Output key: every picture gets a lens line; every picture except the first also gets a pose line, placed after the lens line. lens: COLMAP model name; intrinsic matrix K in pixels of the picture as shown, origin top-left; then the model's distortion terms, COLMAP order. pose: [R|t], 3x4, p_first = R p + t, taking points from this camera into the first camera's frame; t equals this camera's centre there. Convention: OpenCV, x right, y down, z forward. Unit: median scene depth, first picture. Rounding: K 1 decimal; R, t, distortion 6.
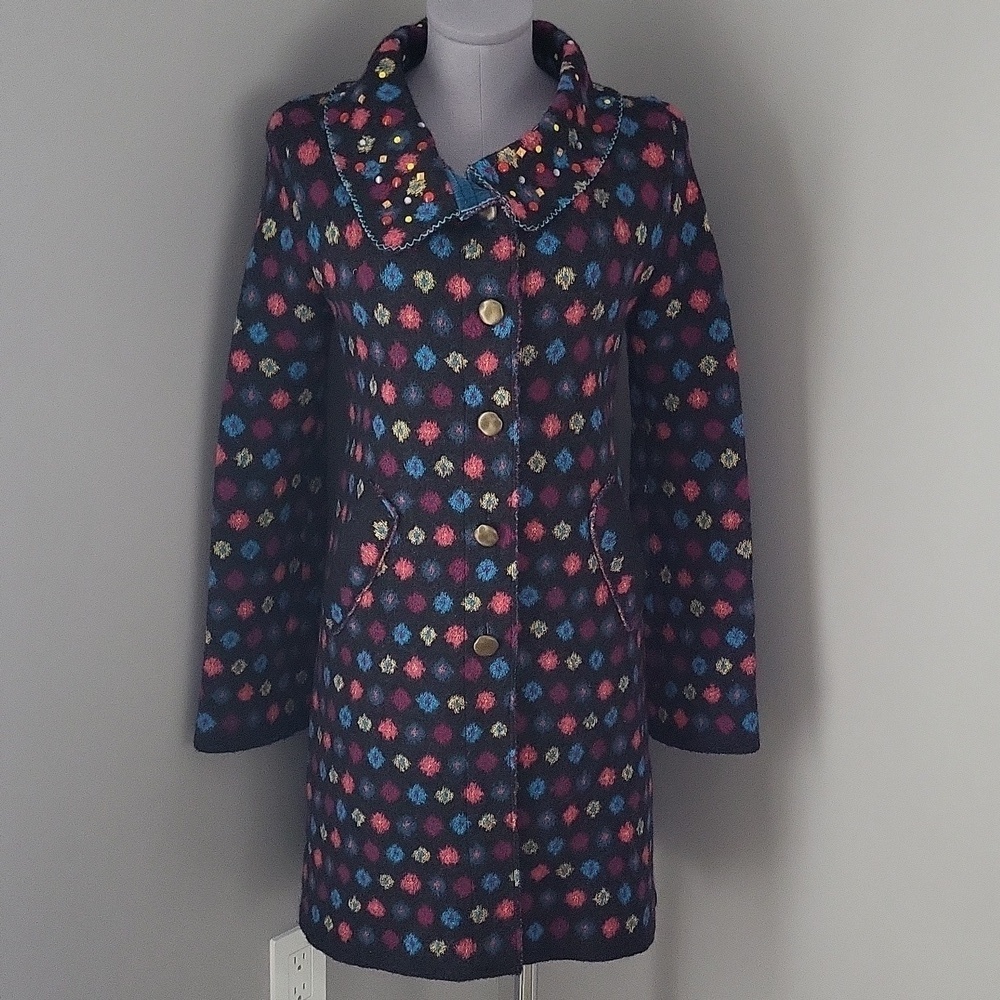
lens RADIAL K [[1667.9, 0, 522.5], [0, 1667.9, 498.5], [0, 0, 1]] dist [0.075184, -0.162048]
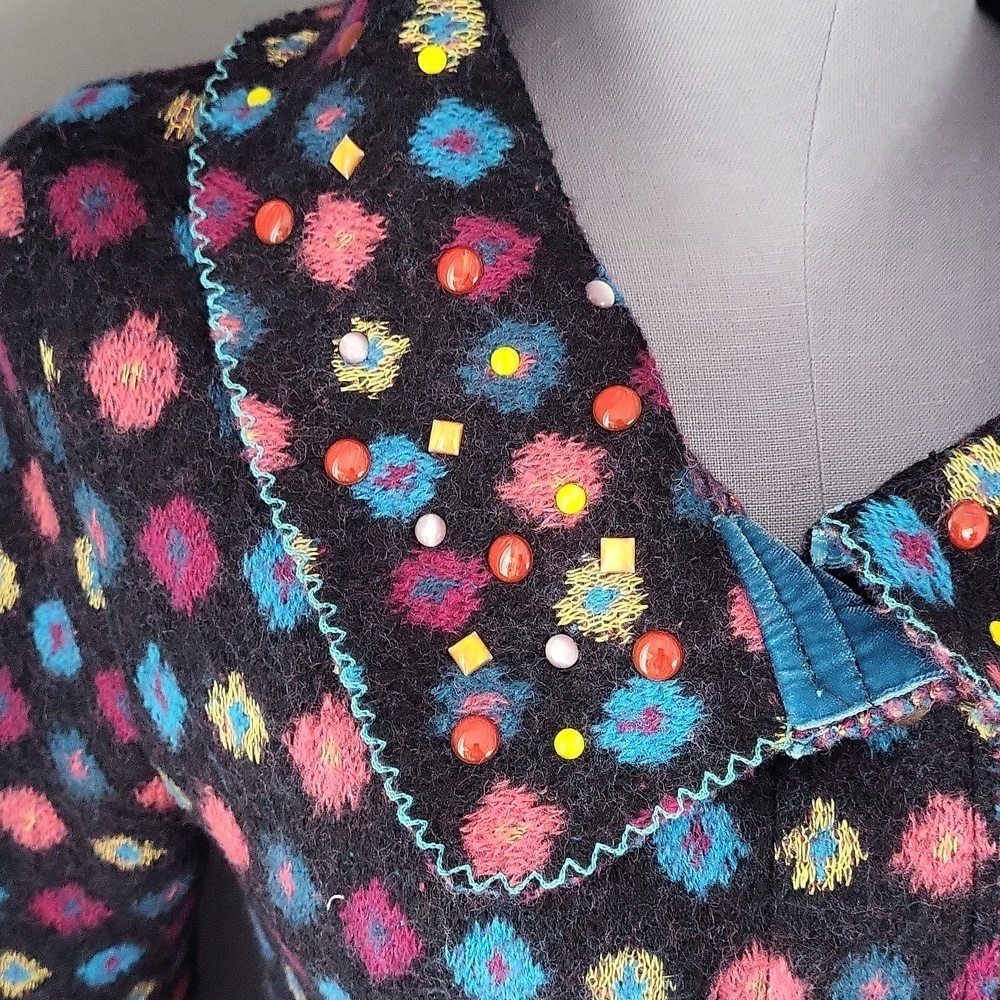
lens RADIAL K [[1667.9, 0, 522.5], [0, 1667.9, 498.5], [0, 0, 1]] dist [0.075184, -0.162048]
pose [[0.994825, -0.000150, 0.101605, -0.095905], [-0.021018, 0.978064, 0.207239, -0.242593], [-0.099408, -0.208302, 0.973000, 0.752344]]
